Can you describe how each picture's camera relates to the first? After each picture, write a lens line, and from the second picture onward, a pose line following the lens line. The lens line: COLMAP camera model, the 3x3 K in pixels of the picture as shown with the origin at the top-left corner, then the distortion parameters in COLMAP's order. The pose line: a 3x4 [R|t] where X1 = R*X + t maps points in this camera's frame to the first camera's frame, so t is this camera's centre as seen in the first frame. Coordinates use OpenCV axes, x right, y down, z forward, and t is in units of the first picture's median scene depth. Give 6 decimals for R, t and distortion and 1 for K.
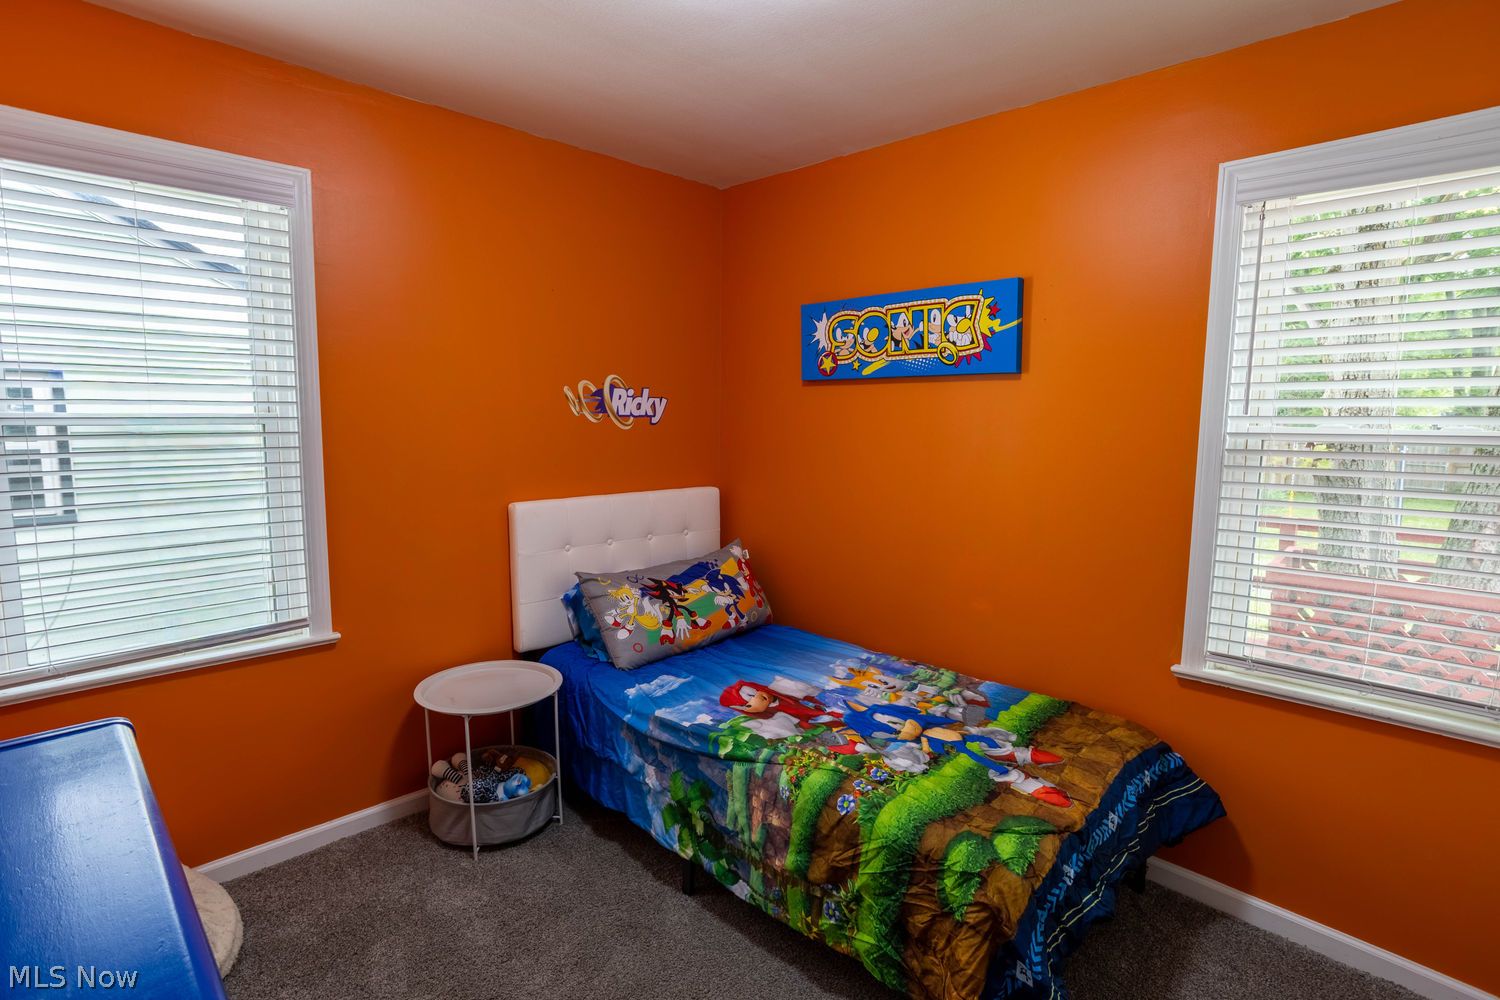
lens RADIAL K [[725.4, 0, 750.0], [0, 725.4, 500.0], [0, 0, 1]] dist [-0.058057, 0.019402]
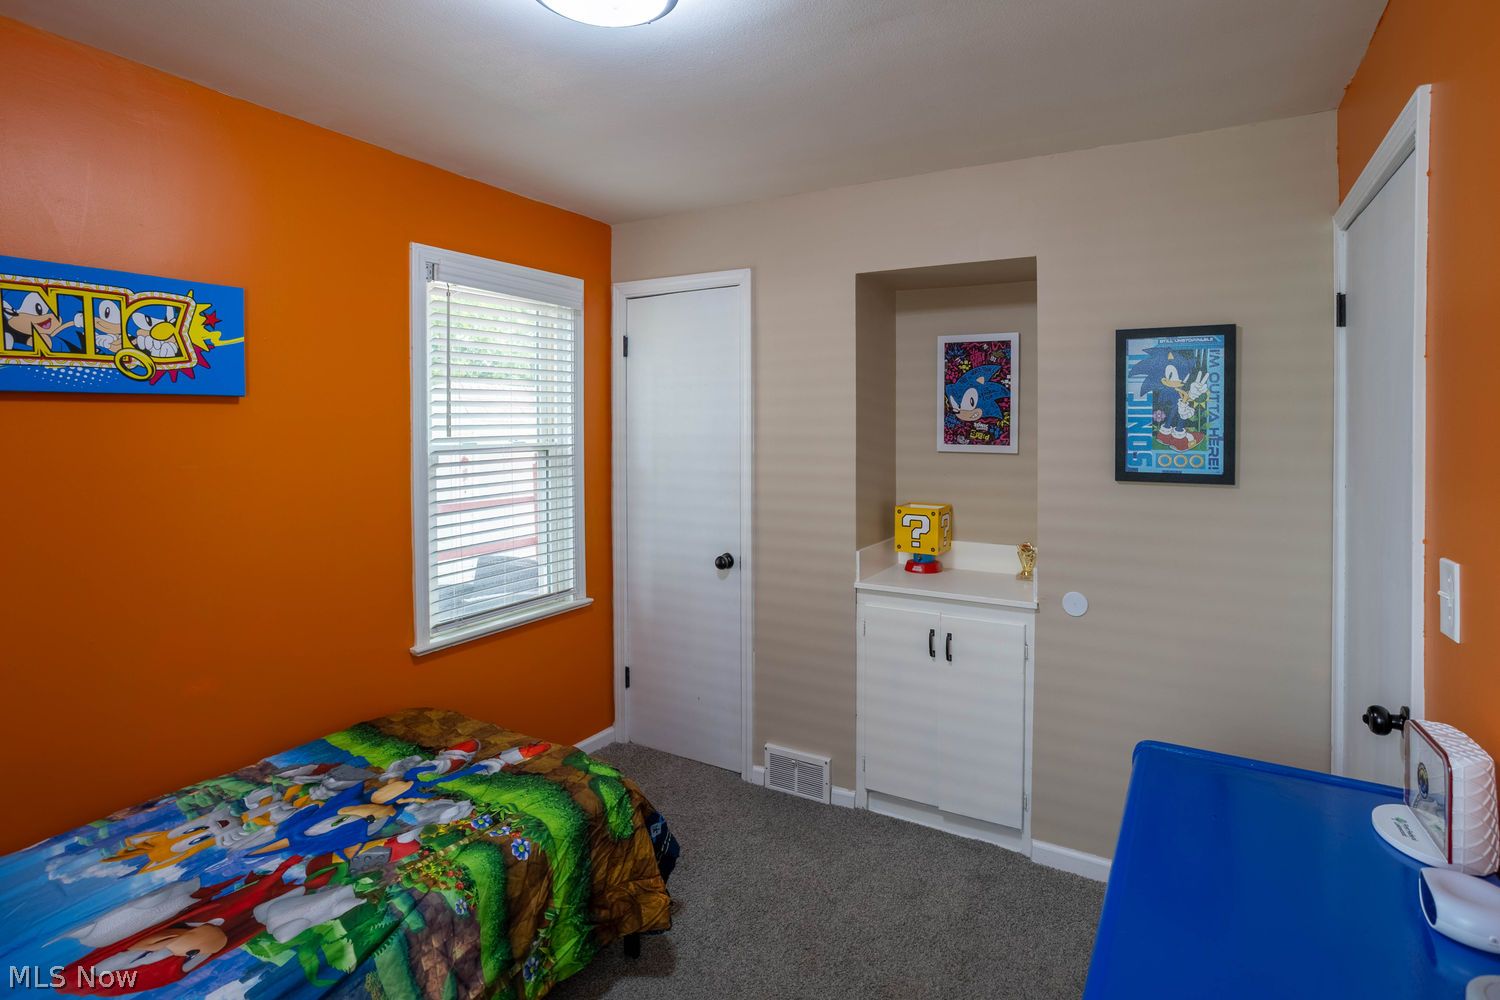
lens RADIAL K [[747.5, 0, 750.5], [0, 747.5, 434.9], [0, 0, 1]] dist [-0.051943, 0.021172]
pose [[-0.228485, -0.020104, 0.973340, -0.621886], [0.120681, 0.991491, 0.048808, -0.097273], [-0.966039, 0.128615, -0.224114, 0.597825]]
